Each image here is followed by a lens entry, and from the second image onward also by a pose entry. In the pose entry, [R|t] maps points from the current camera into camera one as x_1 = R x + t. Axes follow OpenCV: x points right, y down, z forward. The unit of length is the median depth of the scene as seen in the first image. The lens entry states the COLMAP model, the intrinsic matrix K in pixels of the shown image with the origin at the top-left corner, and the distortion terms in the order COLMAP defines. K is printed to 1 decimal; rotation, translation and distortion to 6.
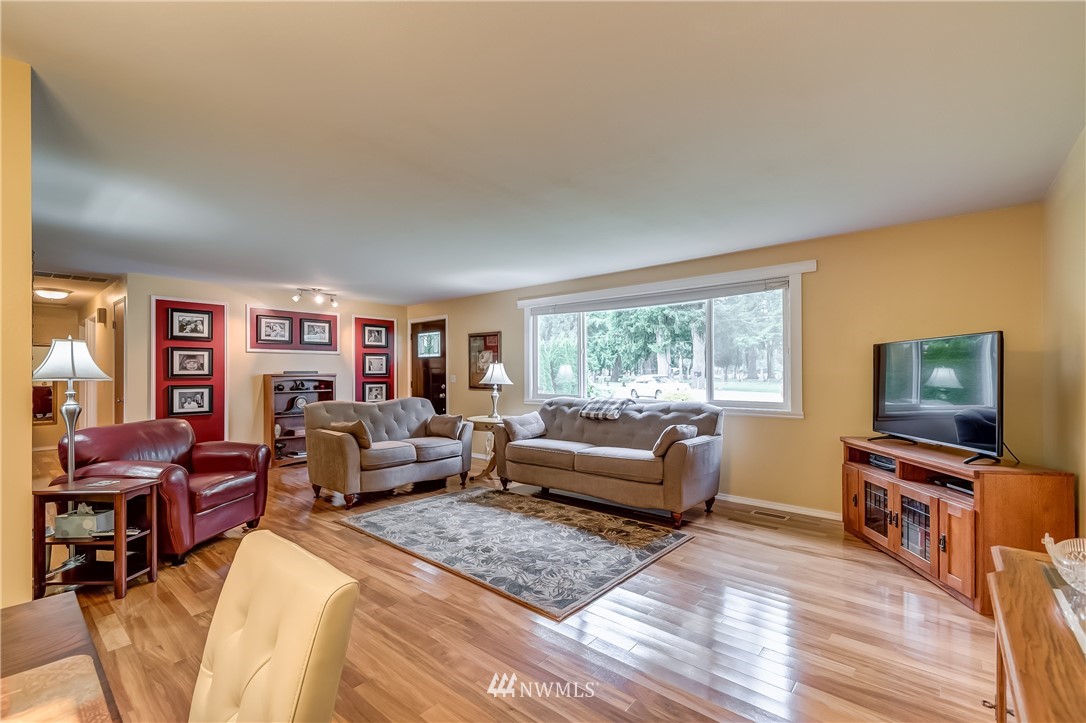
lens RADIAL K [[465.9, 0, 544.5], [0, 465.9, 371.7], [0, 0, 1]] dist [0.001099, 0.000187]
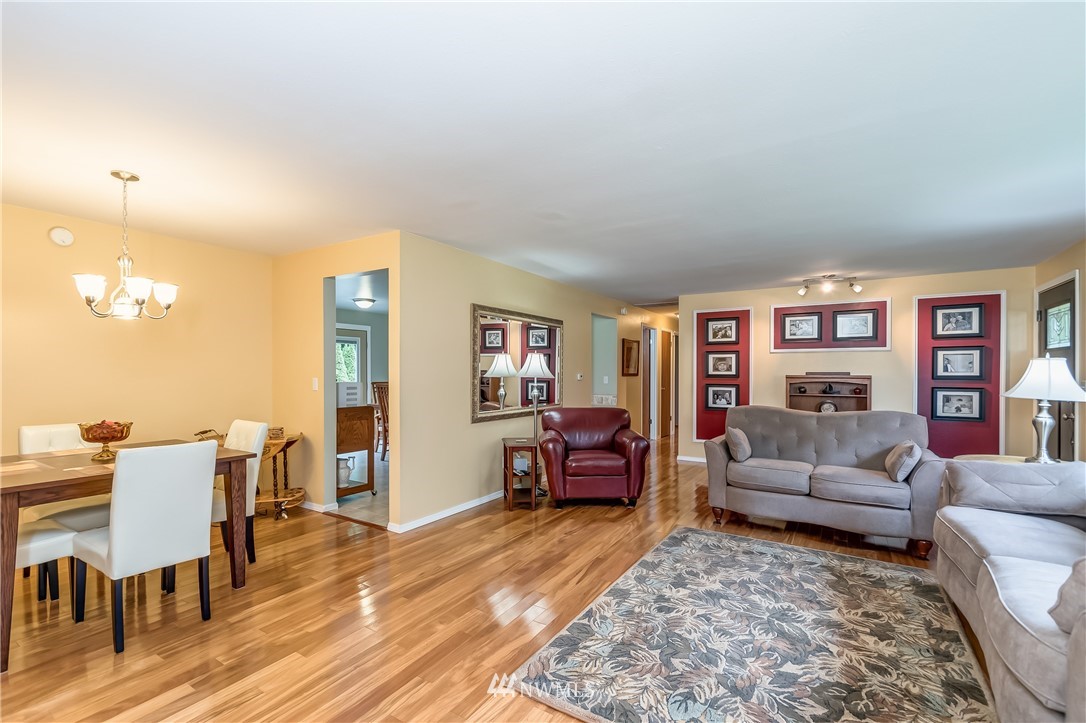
lens RADIAL K [[489.7, 0, 539.9], [0, 489.7, 373.1], [0, 0, 1]] dist [-0.001287, -0.000482]
pose [[0.138879, 0.004924, -0.990297, 0.362503], [-0.003134, 0.999985, 0.004532, -0.002266], [0.990304, 0.002475, 0.138892, 0.393182]]
